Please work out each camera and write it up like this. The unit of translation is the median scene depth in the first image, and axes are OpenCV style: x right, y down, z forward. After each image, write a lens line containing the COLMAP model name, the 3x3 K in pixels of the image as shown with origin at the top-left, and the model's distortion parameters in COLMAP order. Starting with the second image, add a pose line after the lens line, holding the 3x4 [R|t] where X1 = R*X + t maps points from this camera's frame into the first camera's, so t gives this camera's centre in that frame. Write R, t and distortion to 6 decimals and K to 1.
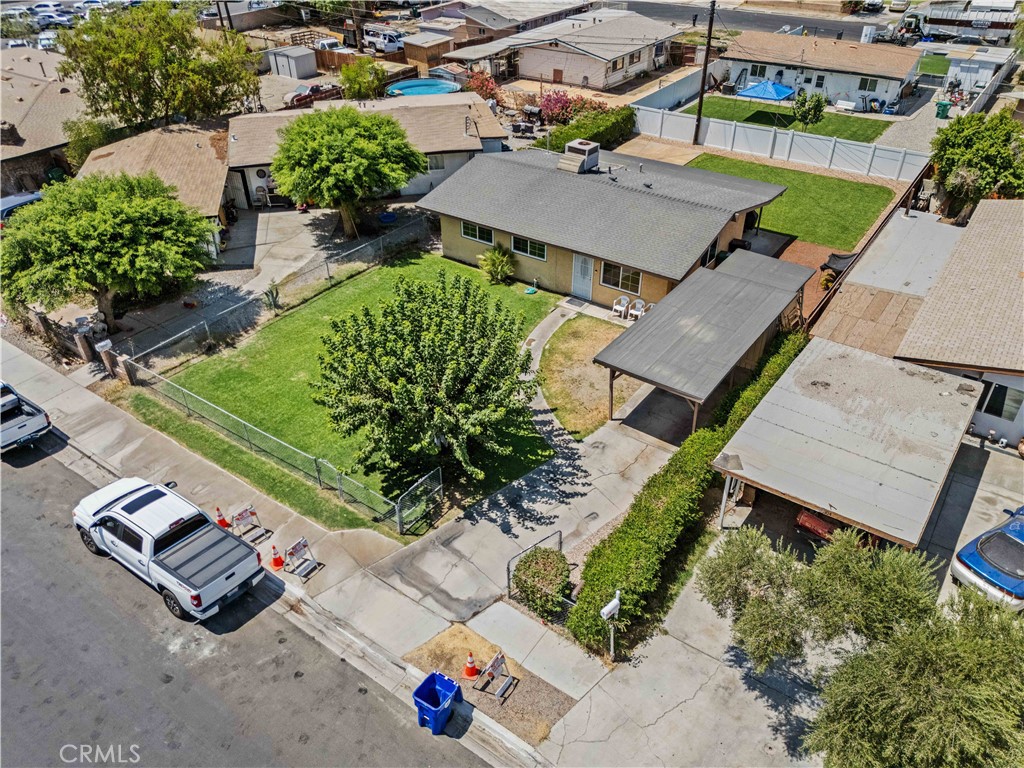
lens RADIAL K [[753.6, 0, 516.7], [0, 753.6, 383.6], [0, 0, 1]] dist [0.075070, -0.071556]
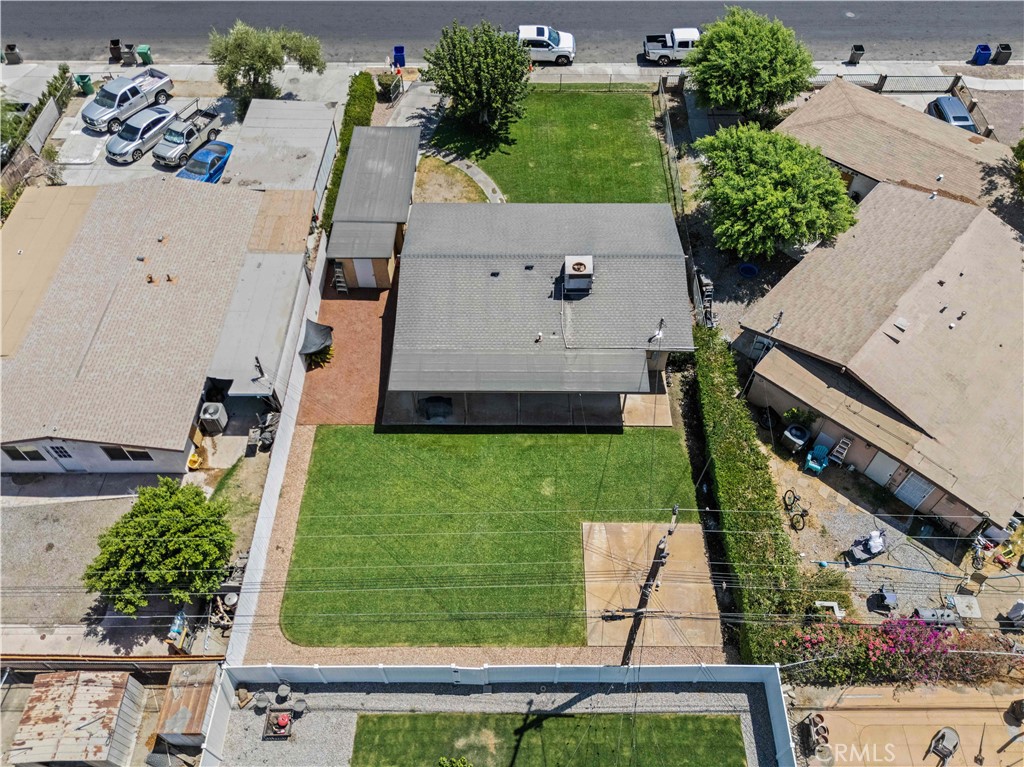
lens RADIAL K [[753.6, 0, 508.0], [0, 753.6, 381.9], [0, 0, 1]] dist [0.075070, -0.071556]
pose [[-0.824725, 0.460625, -0.328105, 0.562861], [-0.313275, 0.110917, 0.943163, -1.216724], [0.470837, 0.880637, 0.052827, 1.085953]]
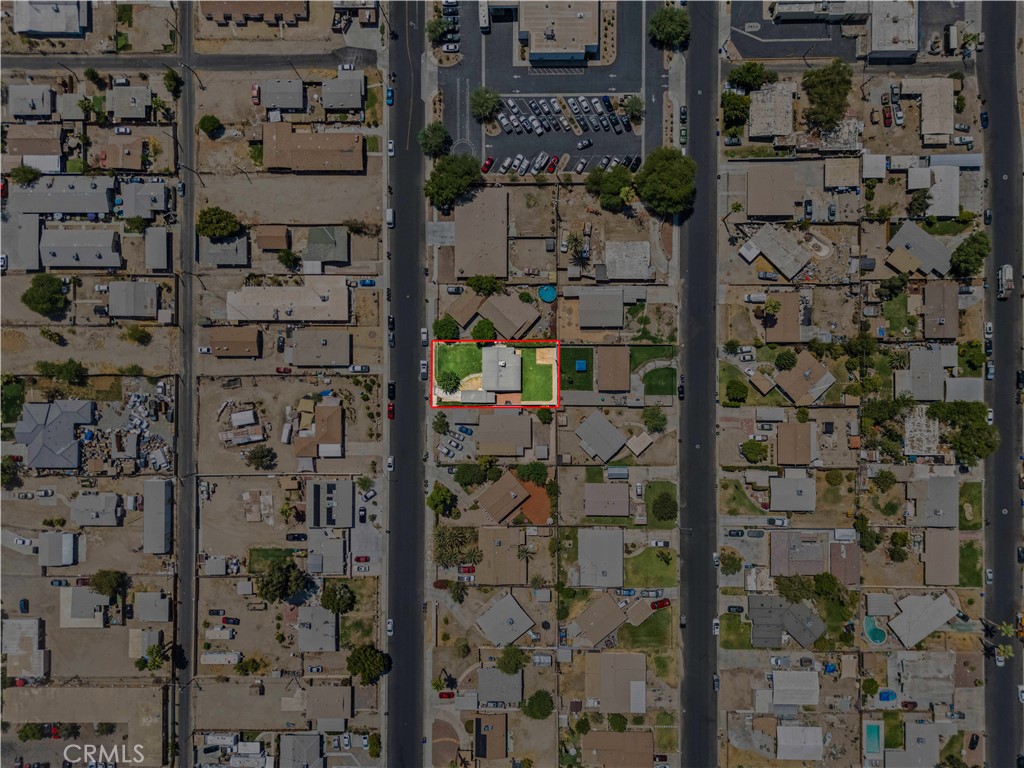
lens RADIAL K [[753.6, 0, 510.7], [0, 753.6, 381.8], [0, 0, 1]] dist [0.075070, -0.071556]
pose [[0.573400, 0.819021, 0.020412, 0.126116], [-0.474270, 0.311516, 0.823423, -5.905159], [0.668042, -0.481832, 0.567060, -2.837148]]
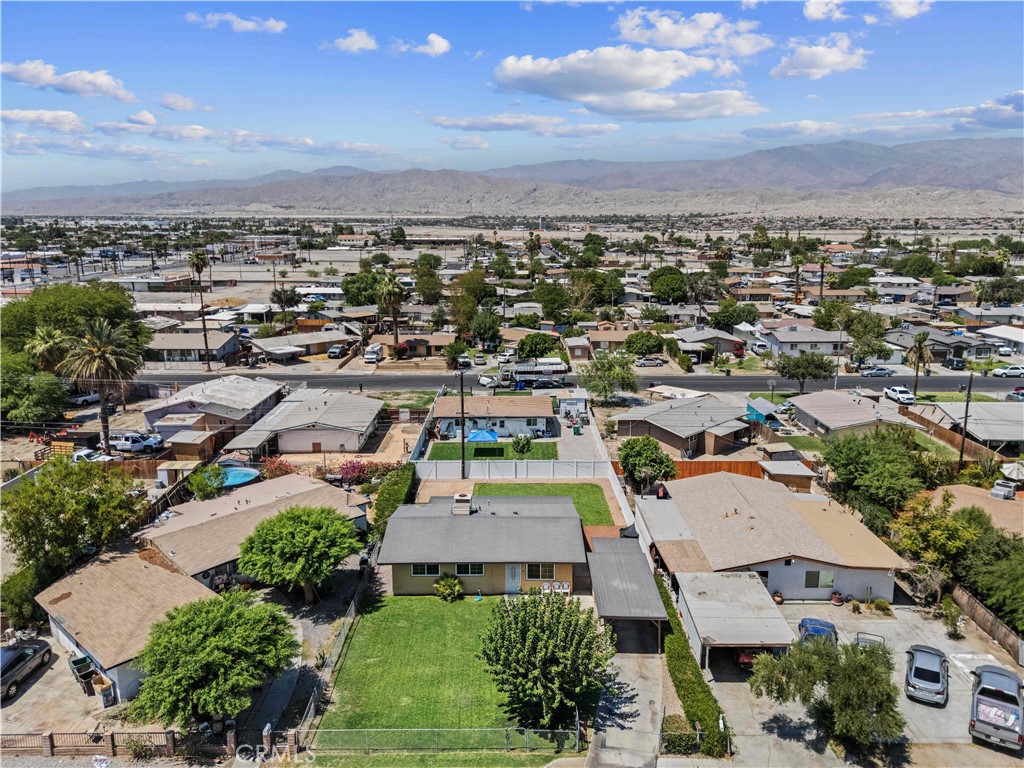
lens RADIAL K [[753.6, 0, 510.3], [0, 753.6, 387.4], [0, 0, 1]] dist [0.075070, -0.071556]
pose [[0.818214, -0.122698, 0.561669, -0.689210], [0.327211, 0.902678, -0.279473, -0.060933], [-0.472715, 0.412453, 0.778732, -0.329921]]
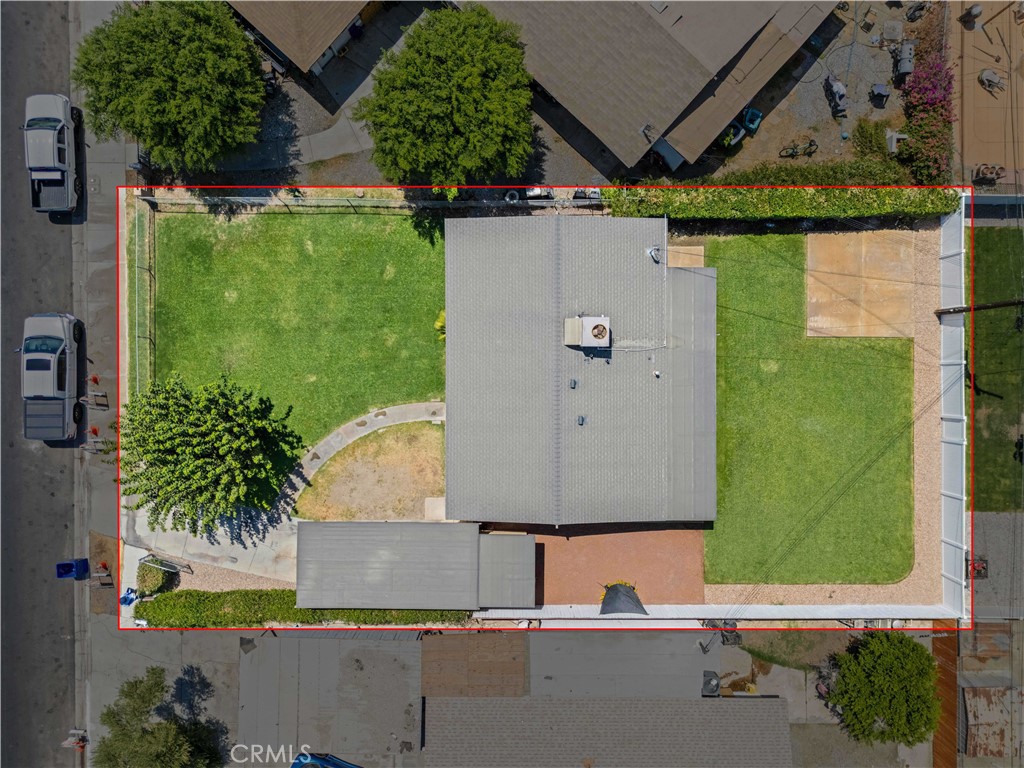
lens RADIAL K [[753.6, 0, 509.4], [0, 753.6, 386.1], [0, 0, 1]] dist [0.075070, -0.071556]
pose [[0.576515, 0.816887, 0.018078, 0.068471], [-0.469413, 0.313014, 0.825635, -1.020825], [0.668792, -0.484477, 0.563915, 0.425283]]
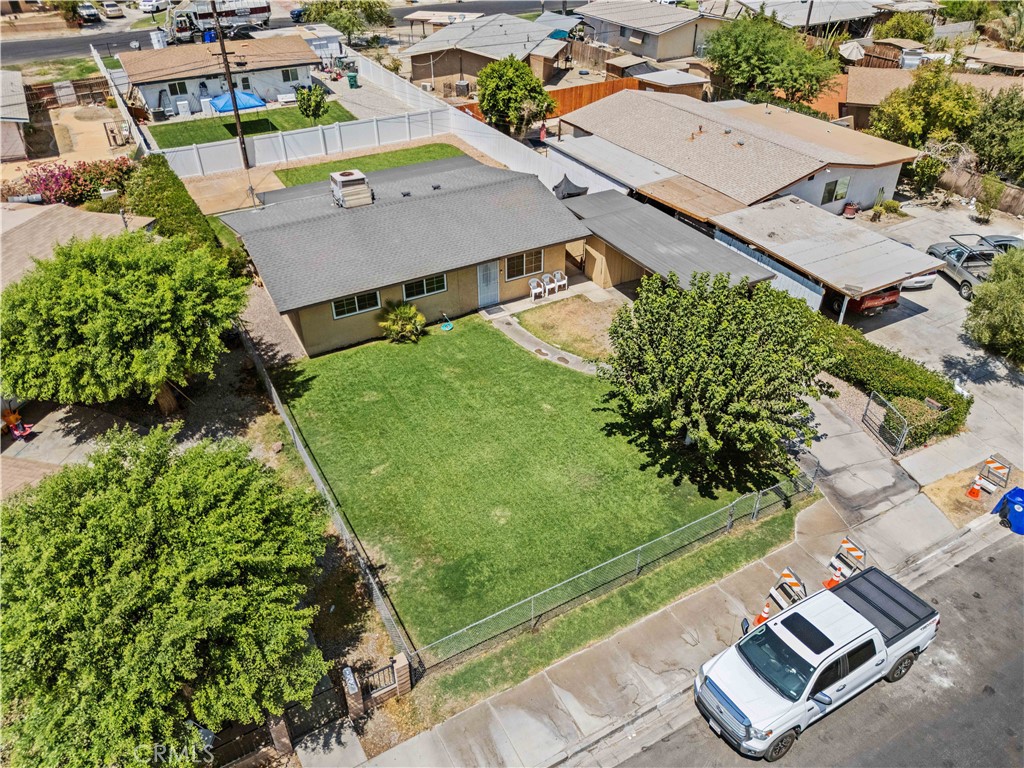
lens RADIAL K [[753.6, 0, 504.7], [0, 753.6, 383.7], [0, 0, 1]] dist [0.075070, -0.071556]
pose [[0.431845, -0.516758, 0.739237, -0.652362], [0.520918, 0.811983, 0.263302, -0.266694], [-0.736311, 0.271376, 0.619839, 0.391175]]
